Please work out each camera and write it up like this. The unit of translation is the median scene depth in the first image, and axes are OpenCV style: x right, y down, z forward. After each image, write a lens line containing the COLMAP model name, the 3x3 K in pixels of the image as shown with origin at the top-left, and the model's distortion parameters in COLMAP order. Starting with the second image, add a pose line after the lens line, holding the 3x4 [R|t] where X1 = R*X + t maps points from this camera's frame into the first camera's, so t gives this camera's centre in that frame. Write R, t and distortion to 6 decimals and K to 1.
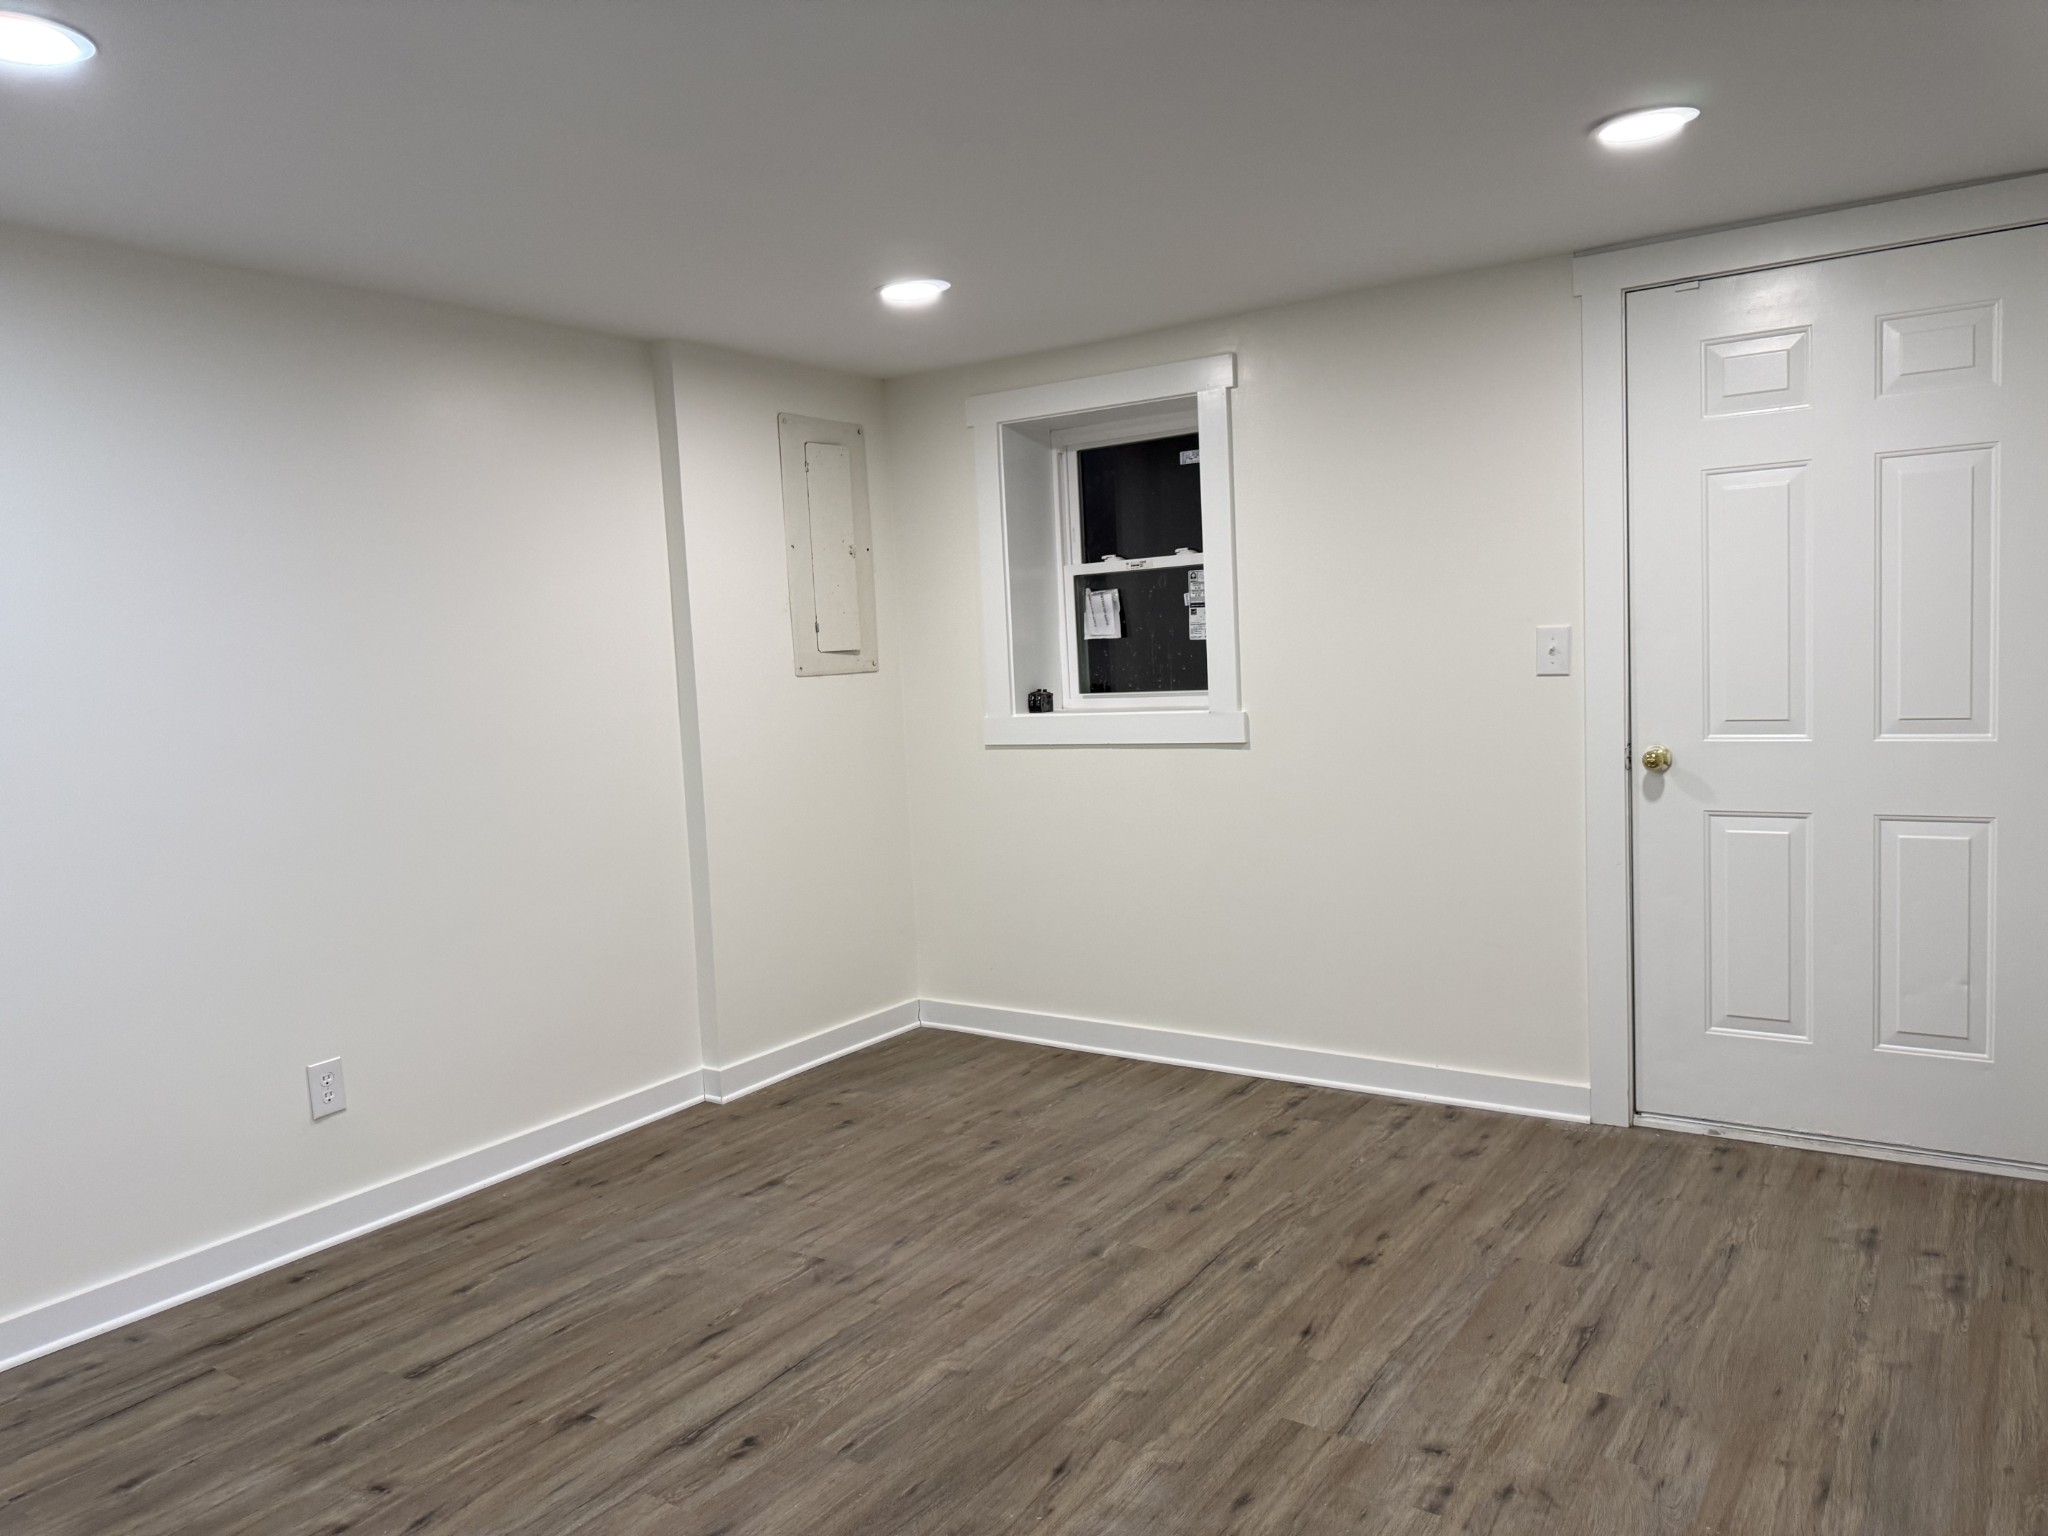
lens RADIAL K [[1470.0, 0, 1024.0], [0, 1470.0, 768.0], [0, 0, 1]] dist [0.081697, -0.054996]
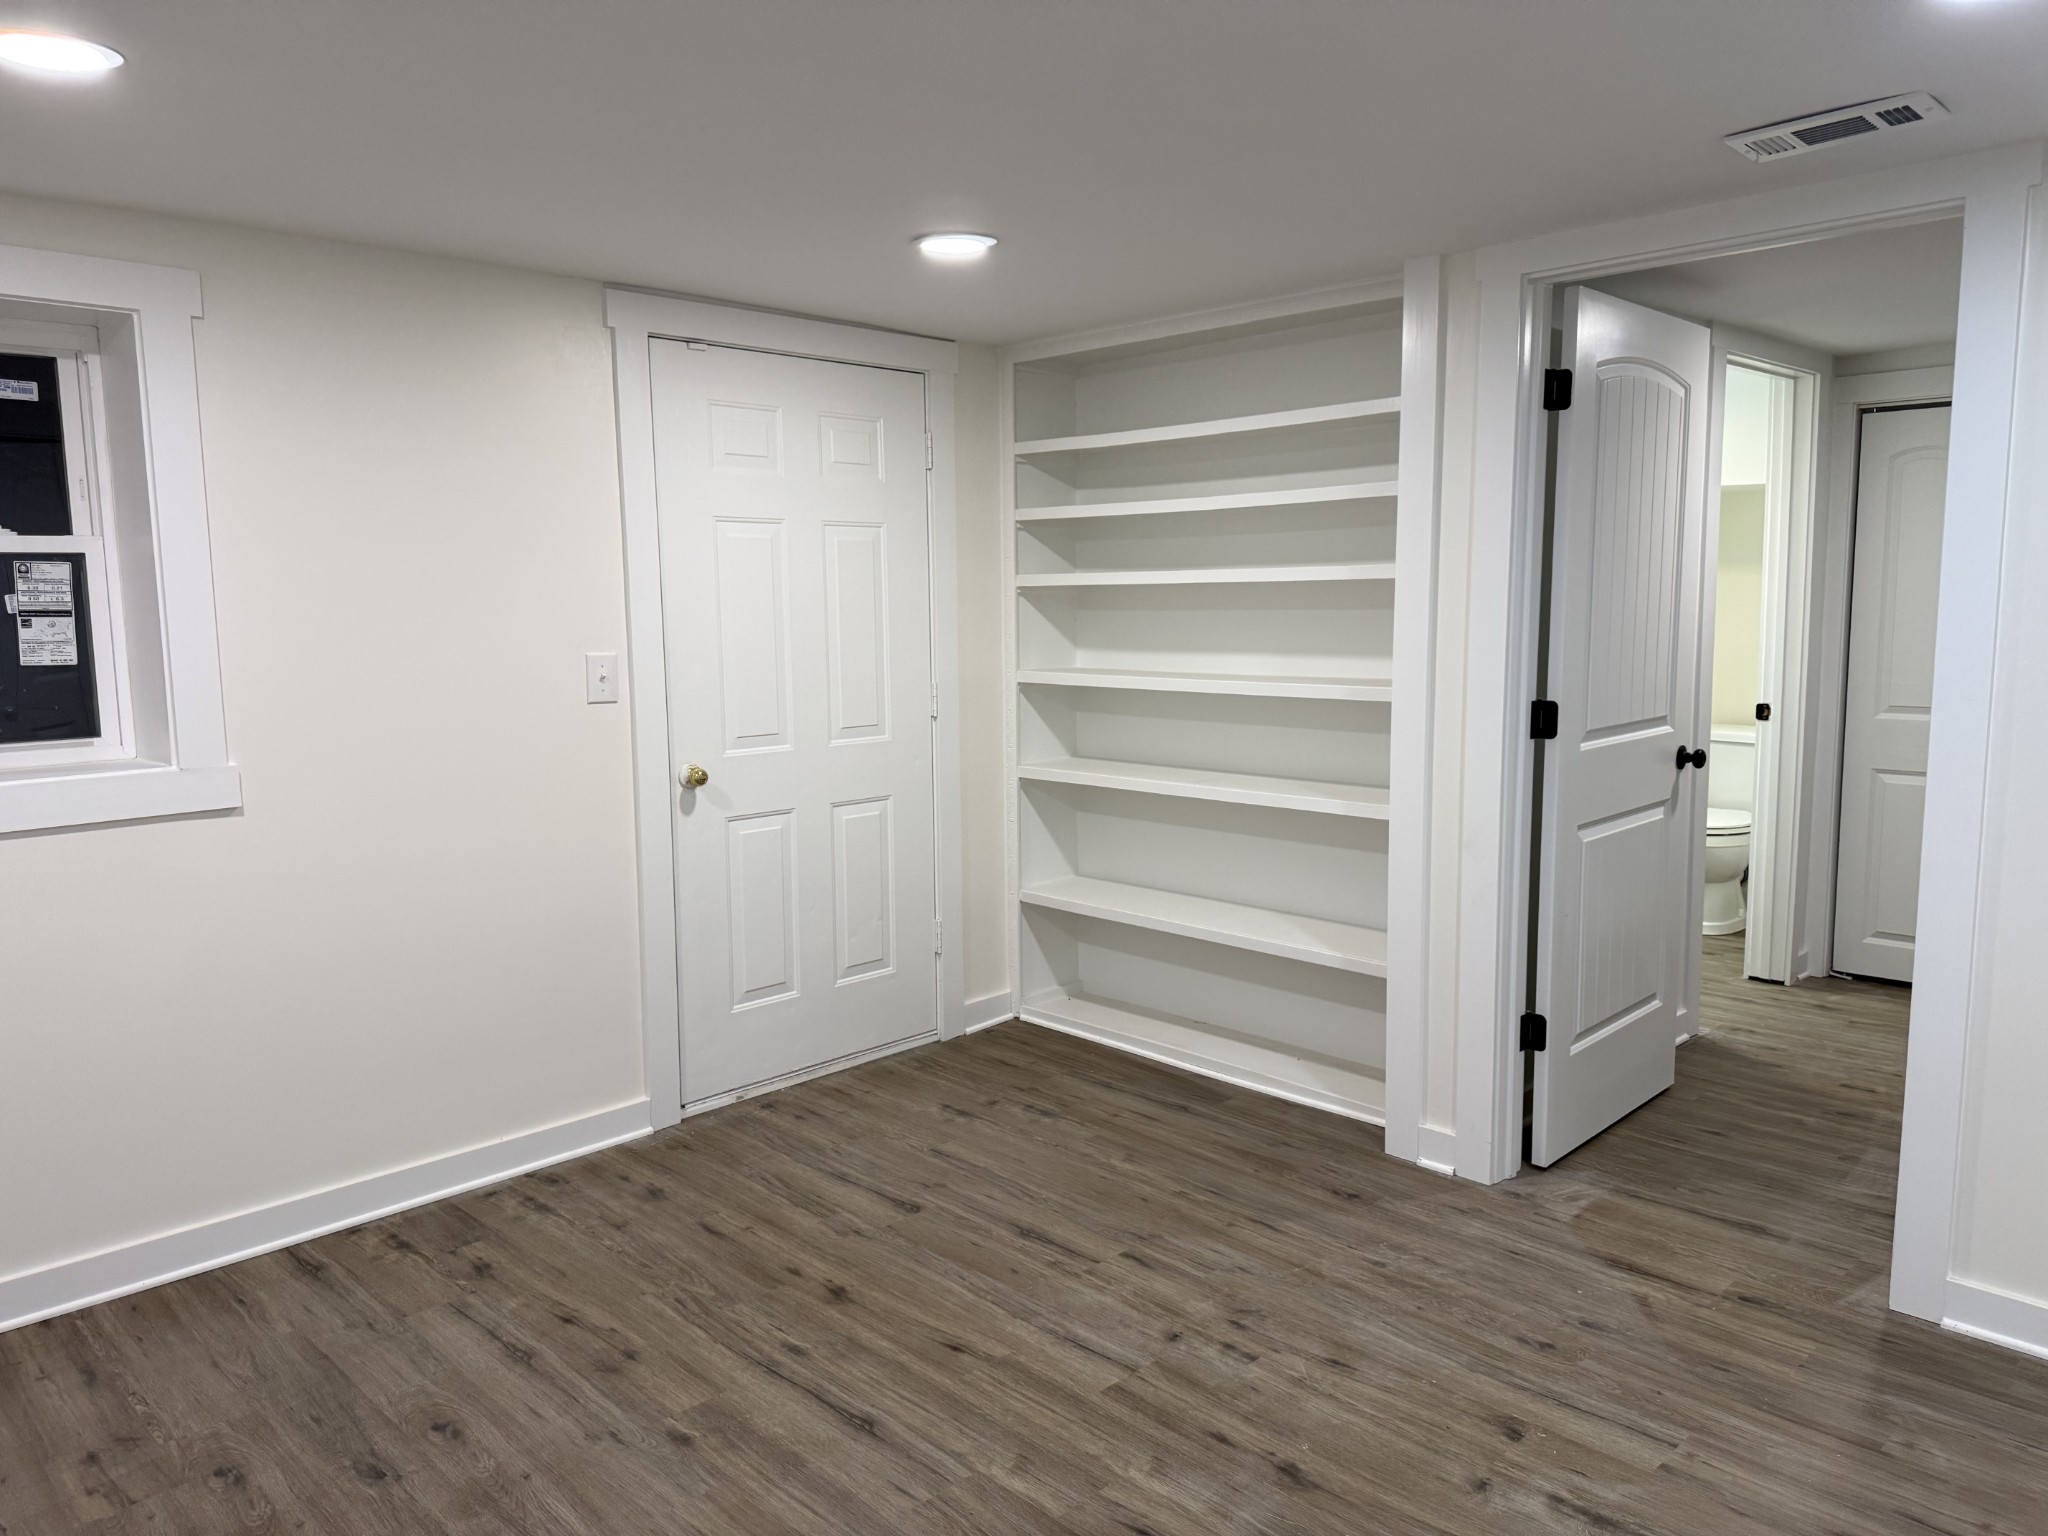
lens RADIAL K [[1470.0, 0, 1024.0], [0, 1470.0, 768.0], [0, 0, 1]] dist [0.081697, -0.054996]
pose [[0.212697, -0.080862, 0.973767, -0.624726], [0.086296, 0.994230, 0.063712, -0.065226], [-0.973300, 0.070481, 0.218448, 0.572660]]
